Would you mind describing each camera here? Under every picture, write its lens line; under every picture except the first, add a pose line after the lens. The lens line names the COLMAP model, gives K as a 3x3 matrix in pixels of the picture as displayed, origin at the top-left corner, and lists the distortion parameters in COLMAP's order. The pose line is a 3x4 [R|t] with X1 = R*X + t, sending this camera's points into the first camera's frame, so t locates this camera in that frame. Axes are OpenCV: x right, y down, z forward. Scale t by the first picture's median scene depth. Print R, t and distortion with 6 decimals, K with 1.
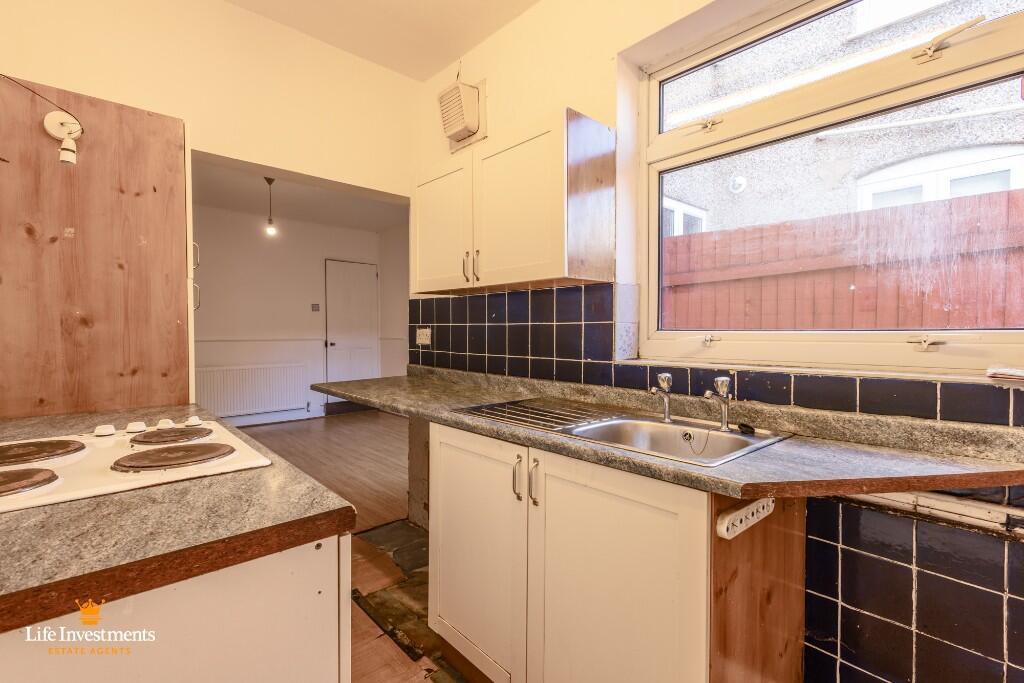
lens RADIAL K [[474.3, 0, 514.2], [0, 474.3, 341.7], [0, 0, 1]] dist [0.006130, -0.000152]
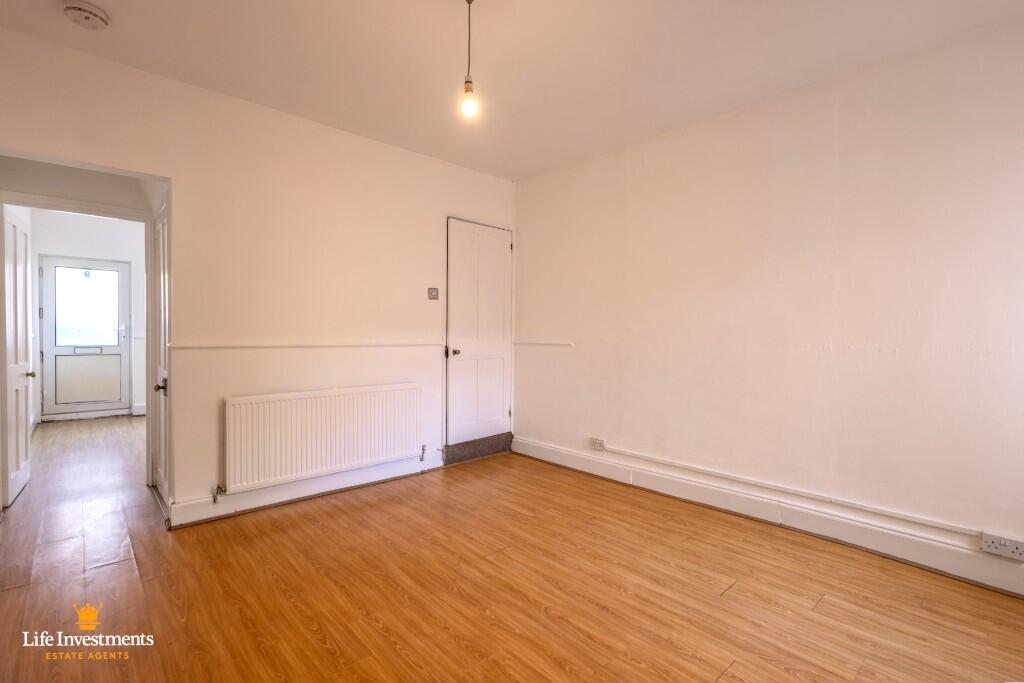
lens RADIAL K [[474.3, 0, 514.2], [0, 474.3, 341.7], [0, 0, 1]] dist [0.006130, -0.000152]
pose [[0.999874, 0.010844, 0.011618, -1.156675], [-0.010819, 0.999939, -0.002215, -0.030627], [-0.011641, 0.002089, 0.999930, 1.356598]]
